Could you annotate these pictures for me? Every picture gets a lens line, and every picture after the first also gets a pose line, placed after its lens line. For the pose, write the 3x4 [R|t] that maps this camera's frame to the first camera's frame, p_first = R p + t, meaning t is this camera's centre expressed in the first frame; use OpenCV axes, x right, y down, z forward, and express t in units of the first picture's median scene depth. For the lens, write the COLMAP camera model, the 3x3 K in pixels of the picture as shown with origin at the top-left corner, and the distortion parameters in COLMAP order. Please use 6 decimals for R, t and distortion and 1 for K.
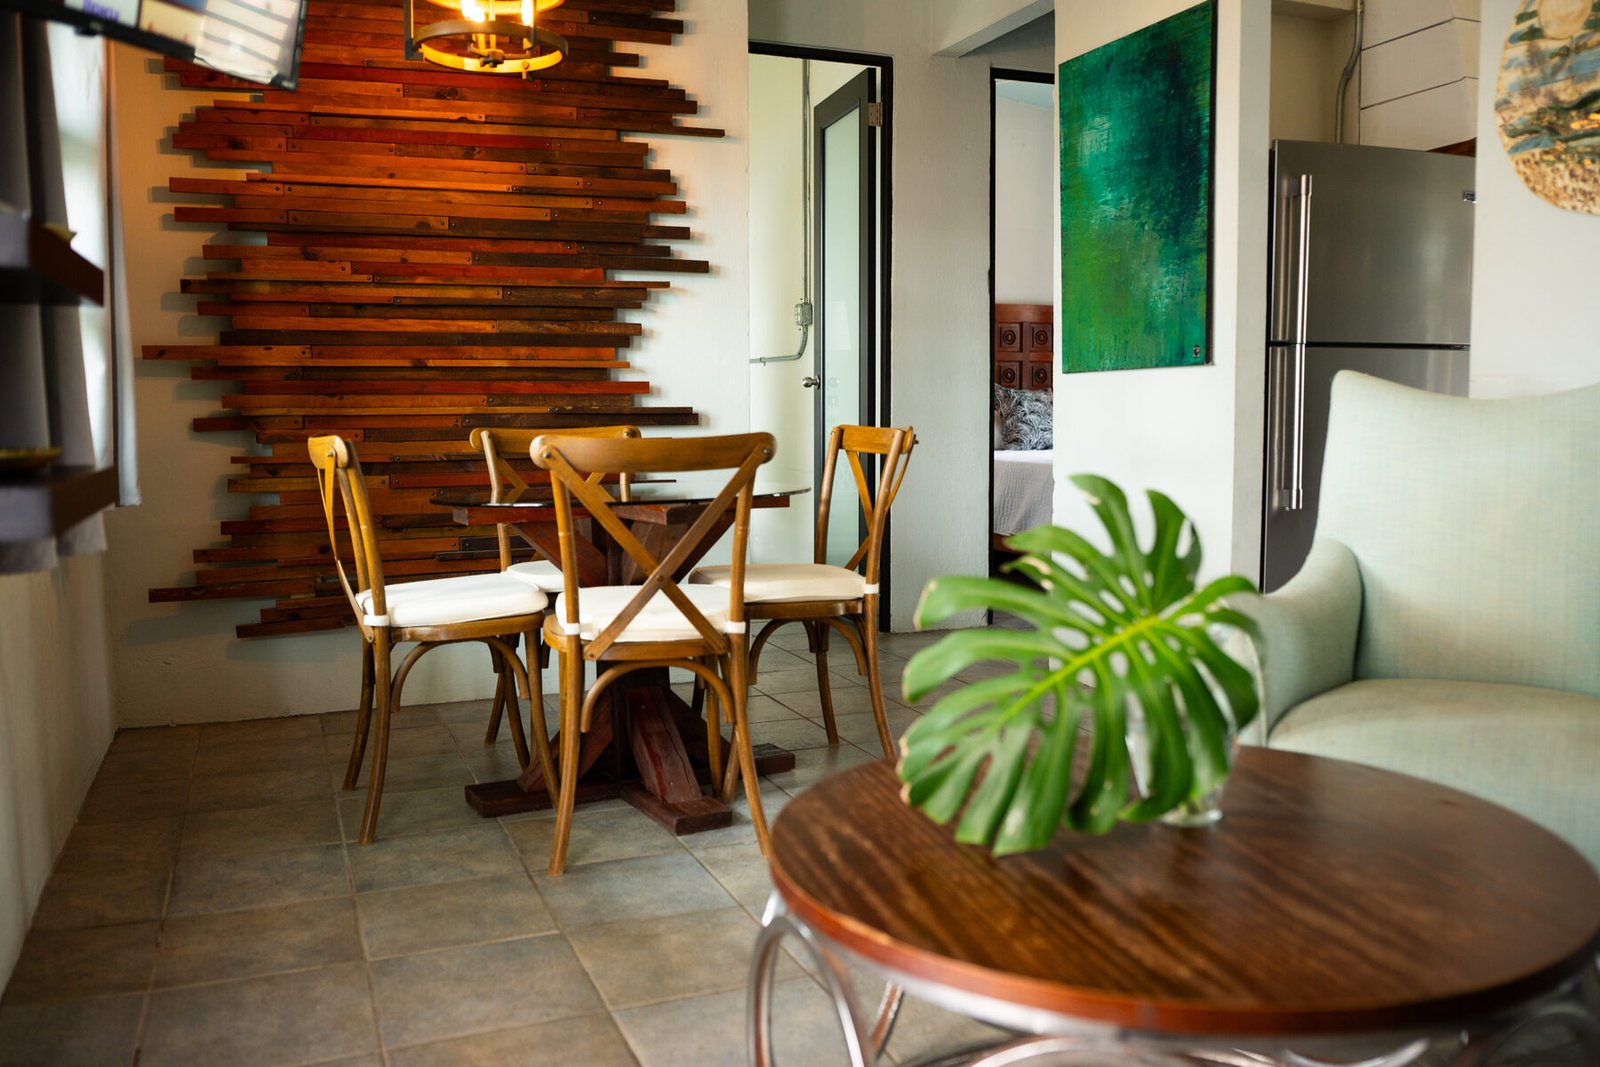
lens RADIAL K [[1367.3, 0, 837.8], [0, 1367.3, 536.4], [0, 0, 1]] dist [-0.074742, 0.069417]
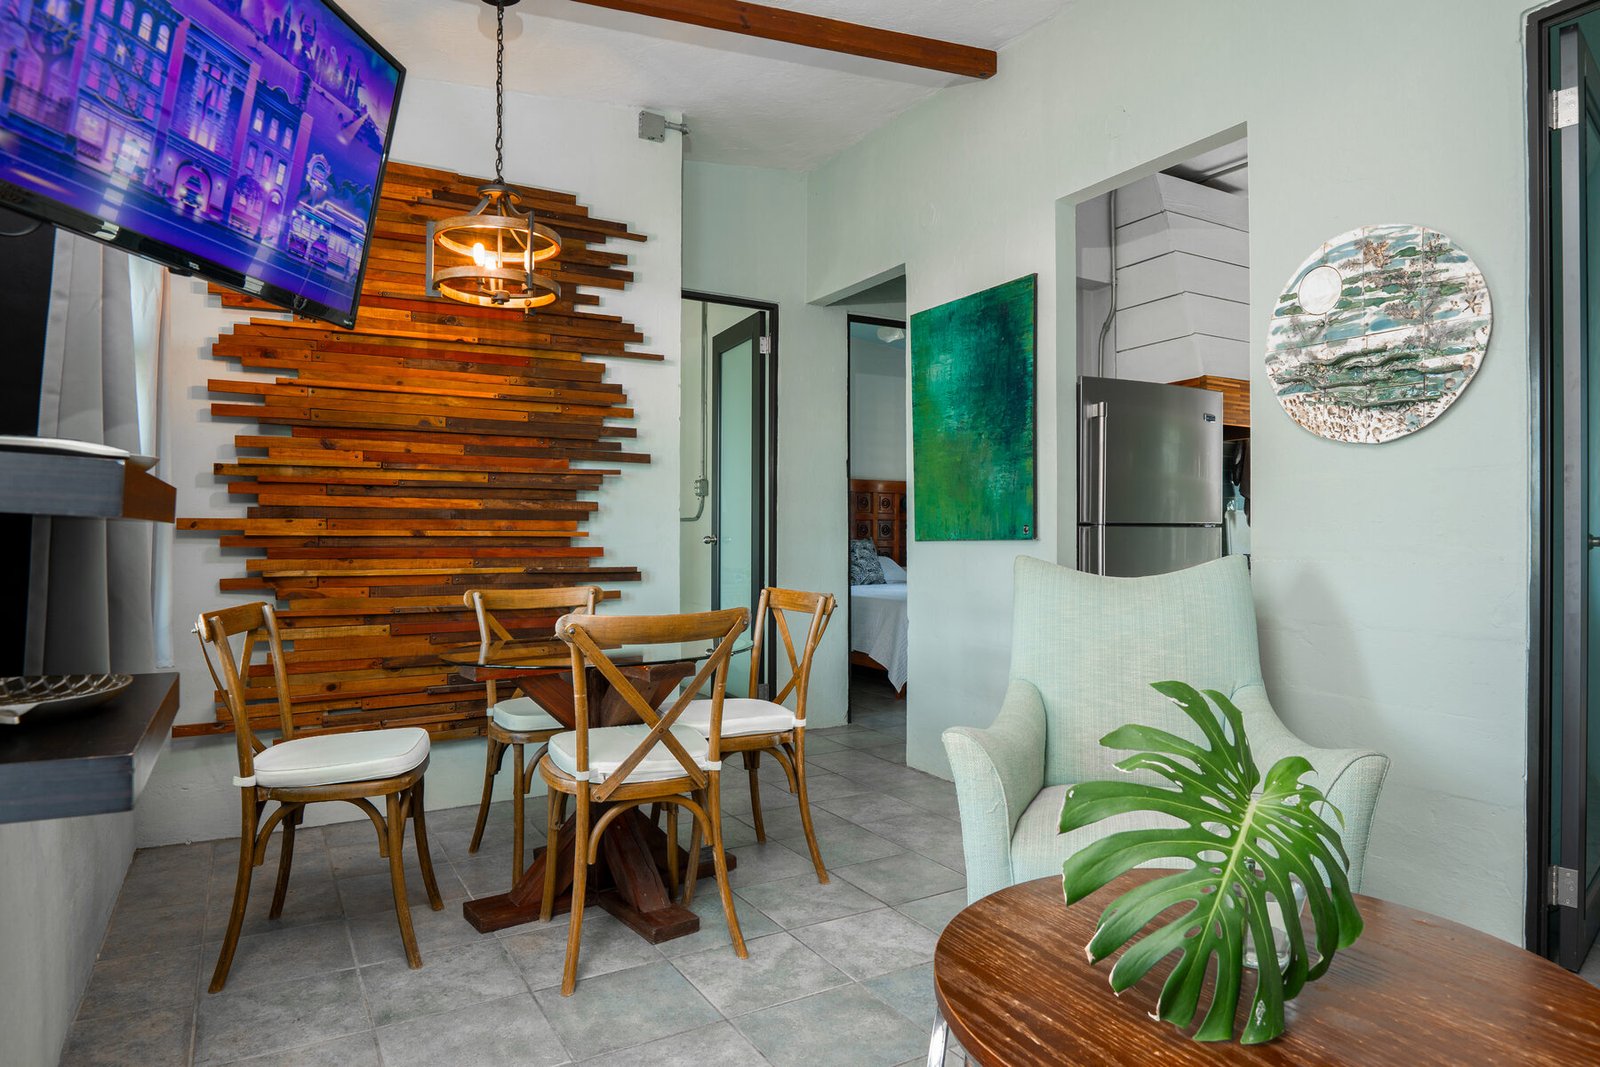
lens RADIAL K [[945.5, 0, 800.0], [0, 945.5, 533.5], [0, 0, 1]] dist [-0.016377, -0.000876]
pose [[0.990651, 0.006030, 0.136291, -0.082151], [0.006776, 0.995615, -0.093303, -0.045560], [-0.136255, 0.093354, 0.986265, 0.106738]]
